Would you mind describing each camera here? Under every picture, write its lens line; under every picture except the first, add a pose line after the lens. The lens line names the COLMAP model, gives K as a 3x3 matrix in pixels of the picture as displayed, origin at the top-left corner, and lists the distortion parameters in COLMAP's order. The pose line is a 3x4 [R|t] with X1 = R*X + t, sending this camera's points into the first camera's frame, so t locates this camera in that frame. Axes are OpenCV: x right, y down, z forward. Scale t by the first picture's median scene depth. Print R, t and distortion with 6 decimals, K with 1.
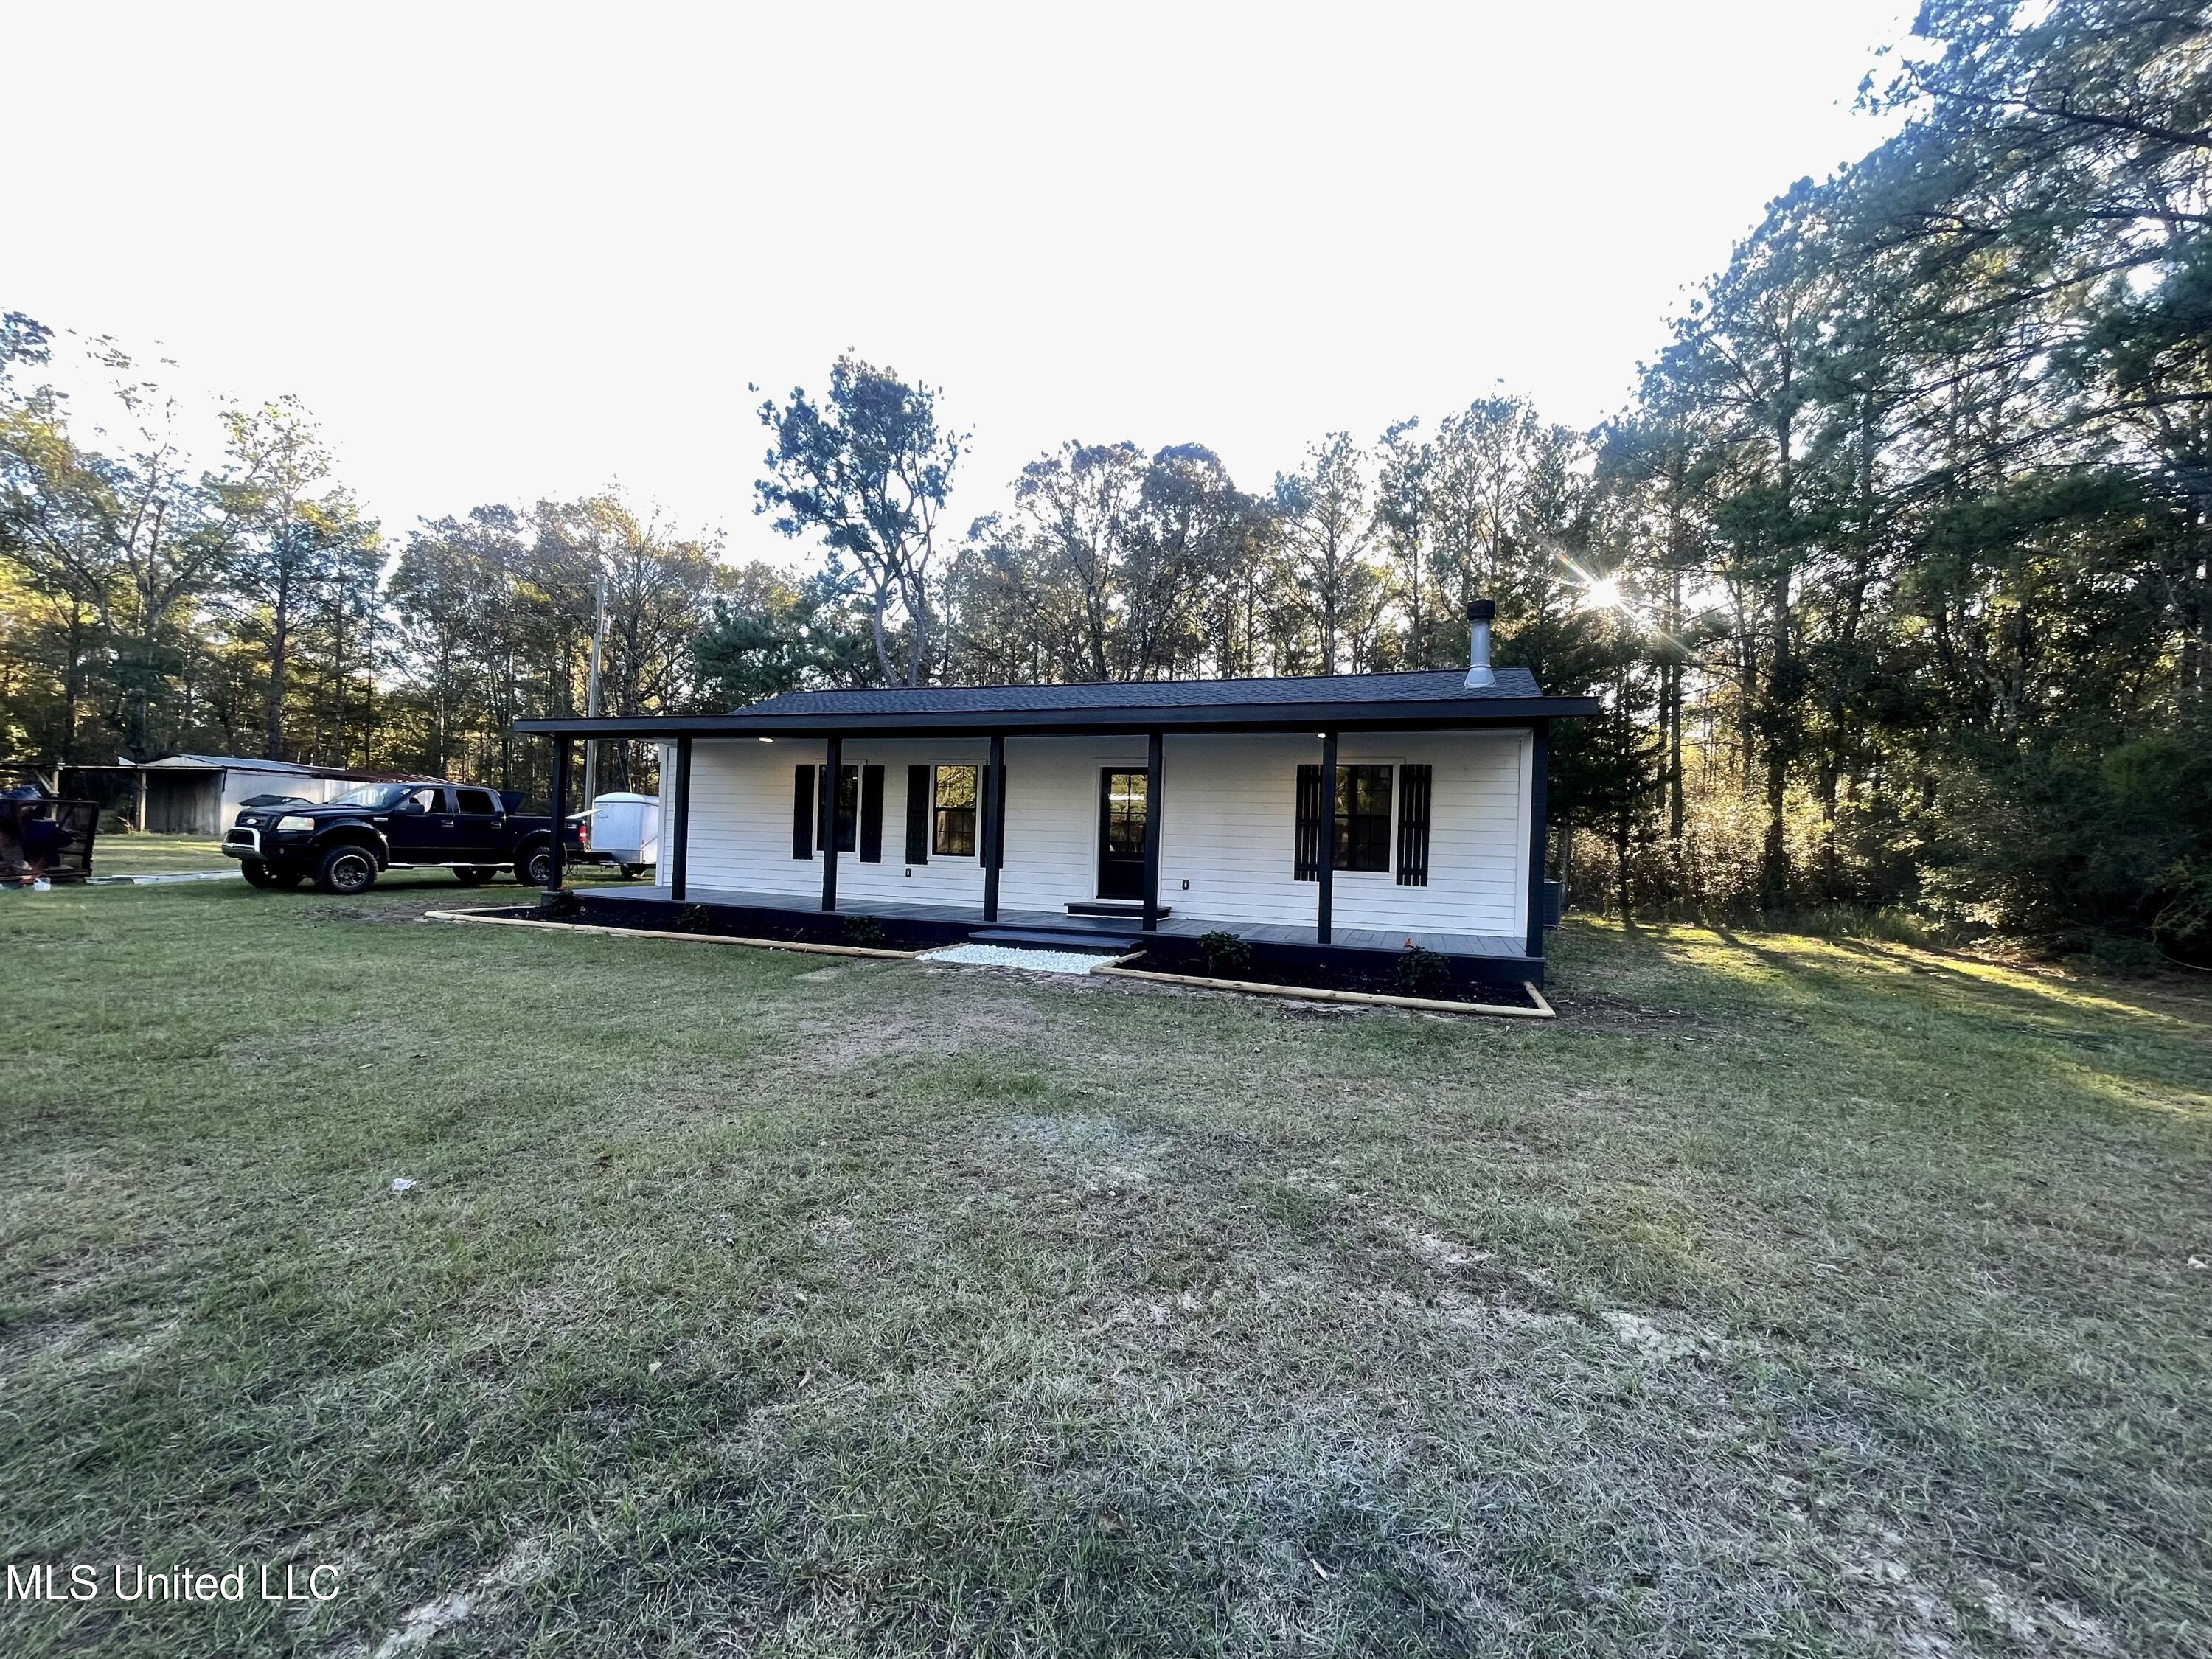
lens RADIAL K [[898.3, 0, 1107.7], [0, 898.3, 831.3], [0, 0, 1]] dist [-0.000308, 0.001832]
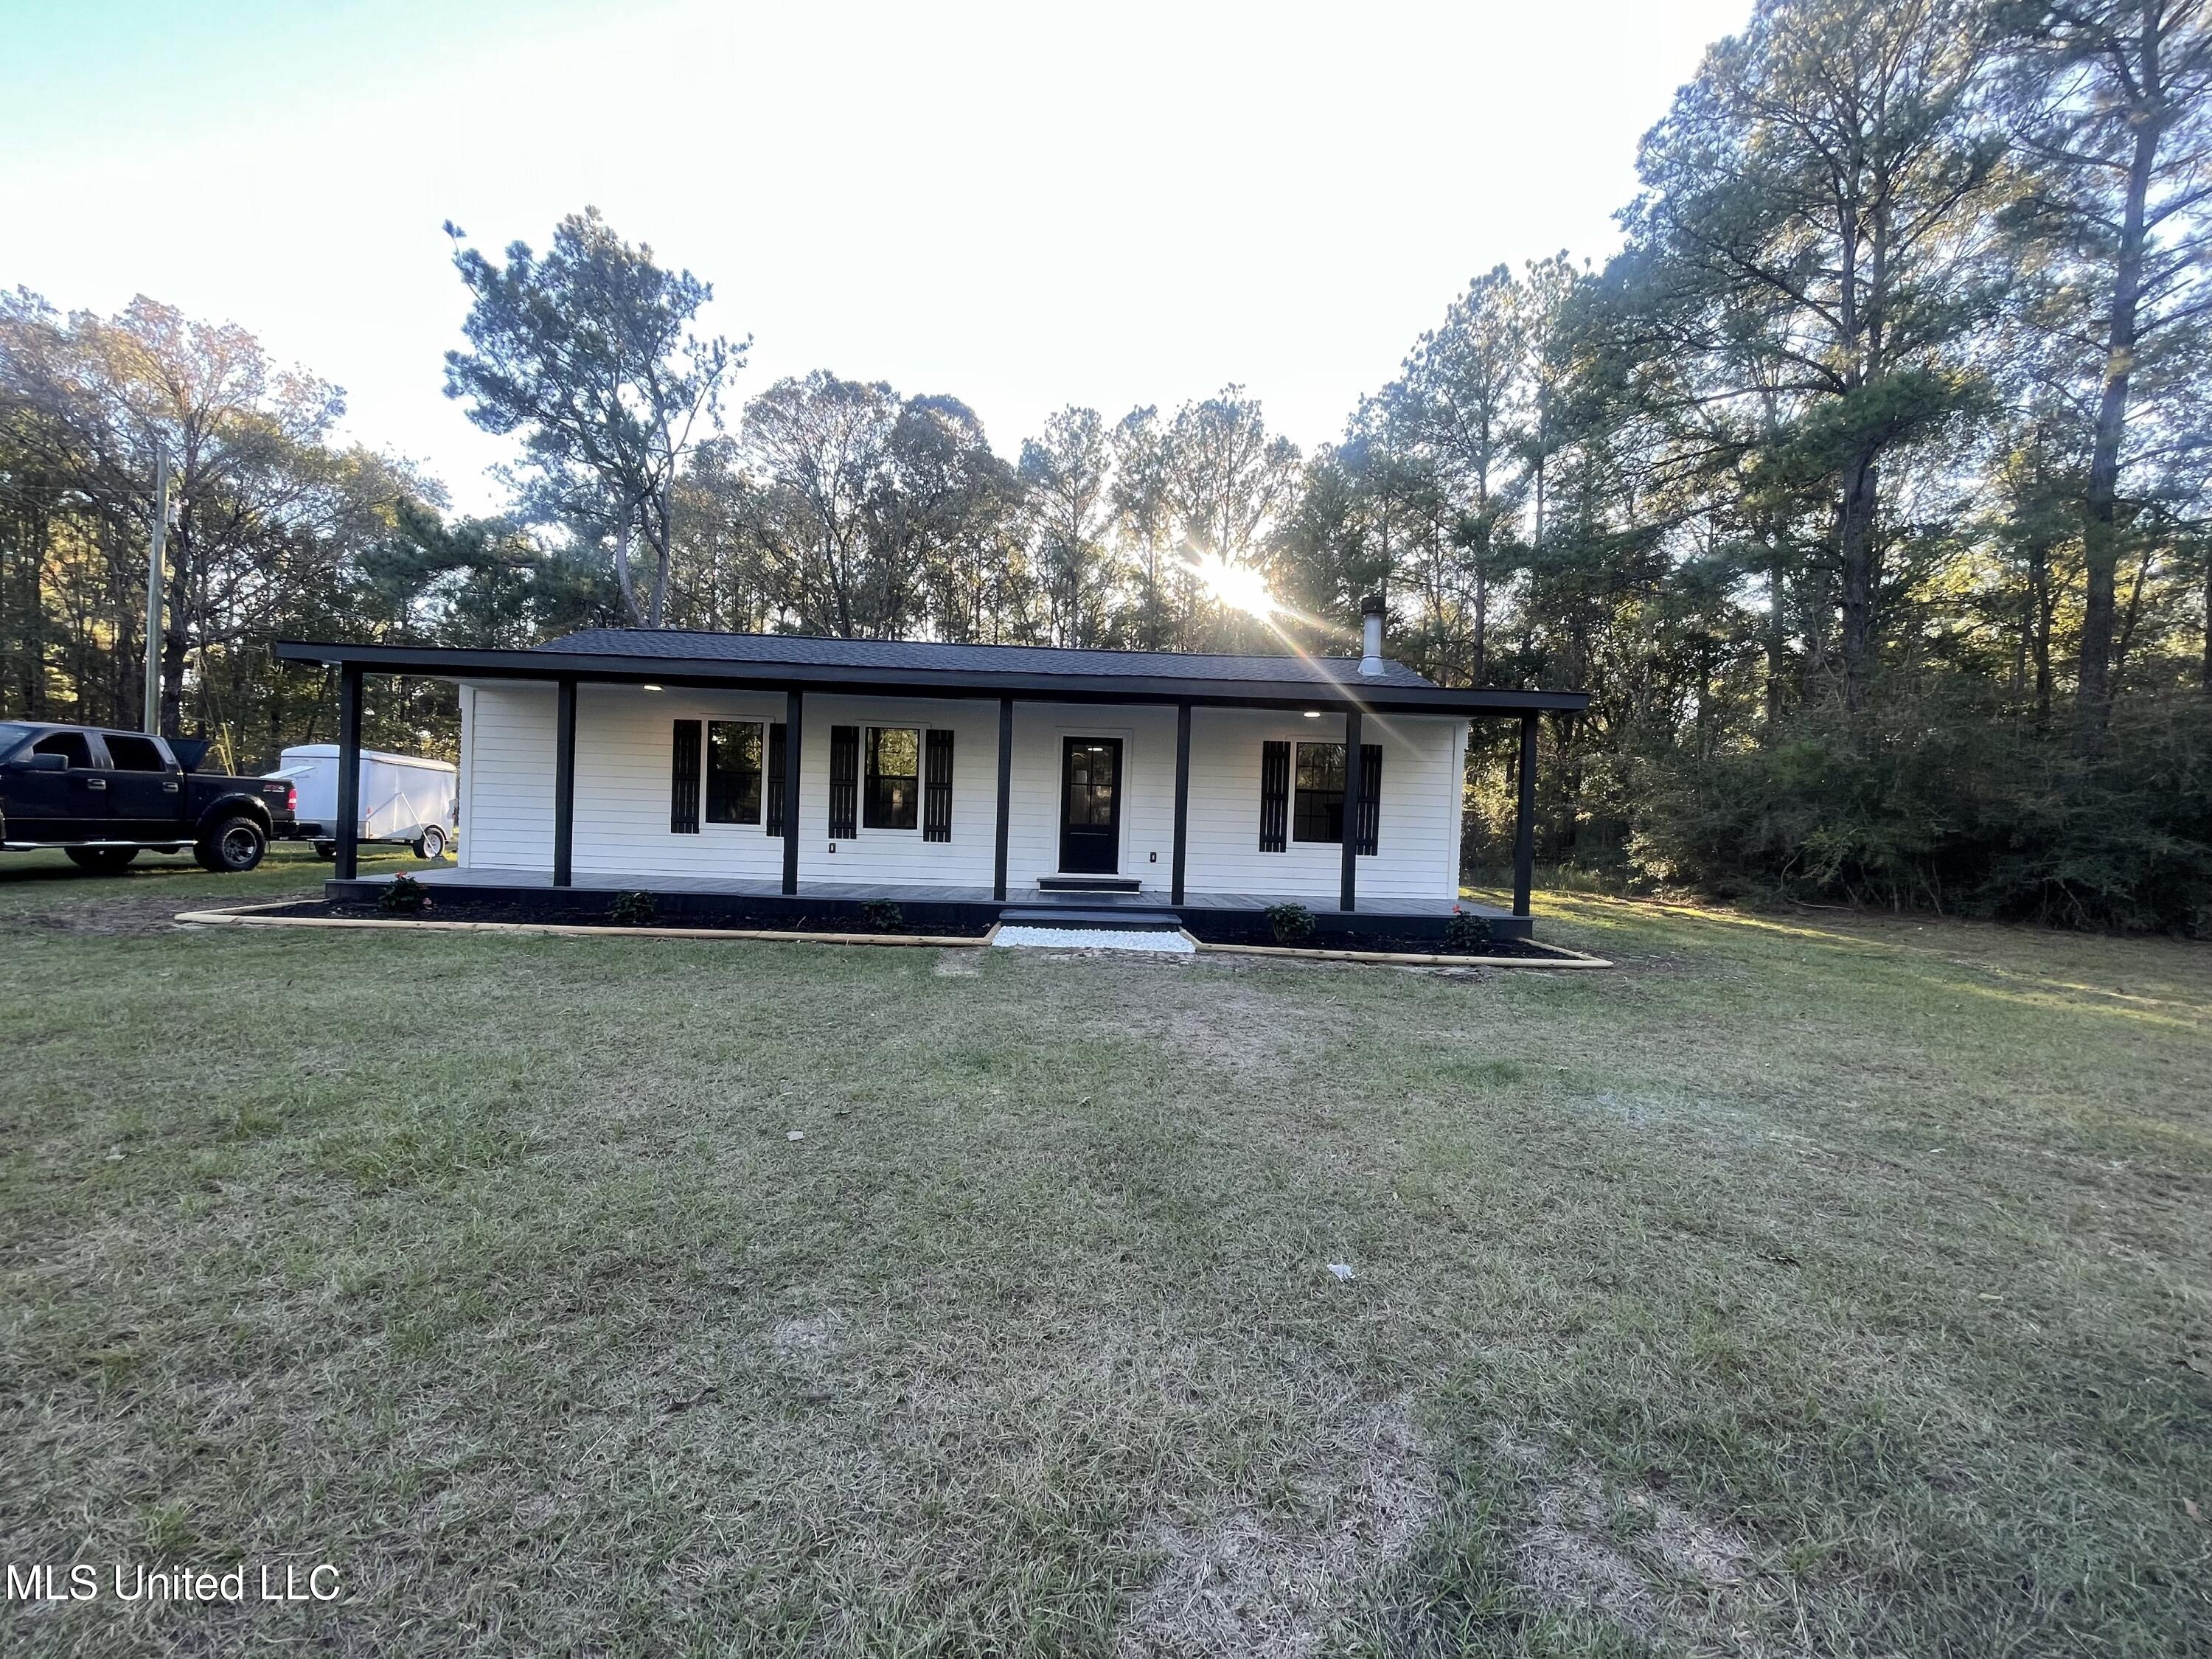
lens RADIAL K [[898.3, 0, 1099.1], [0, 898.3, 830.5], [0, 0, 1]] dist [-0.000308, 0.001832]
pose [[0.931567, -0.004453, 0.363543, -0.150010], [-0.008235, 0.999410, 0.033343, -0.001398], [-0.363477, -0.034055, 0.930980, 0.043259]]
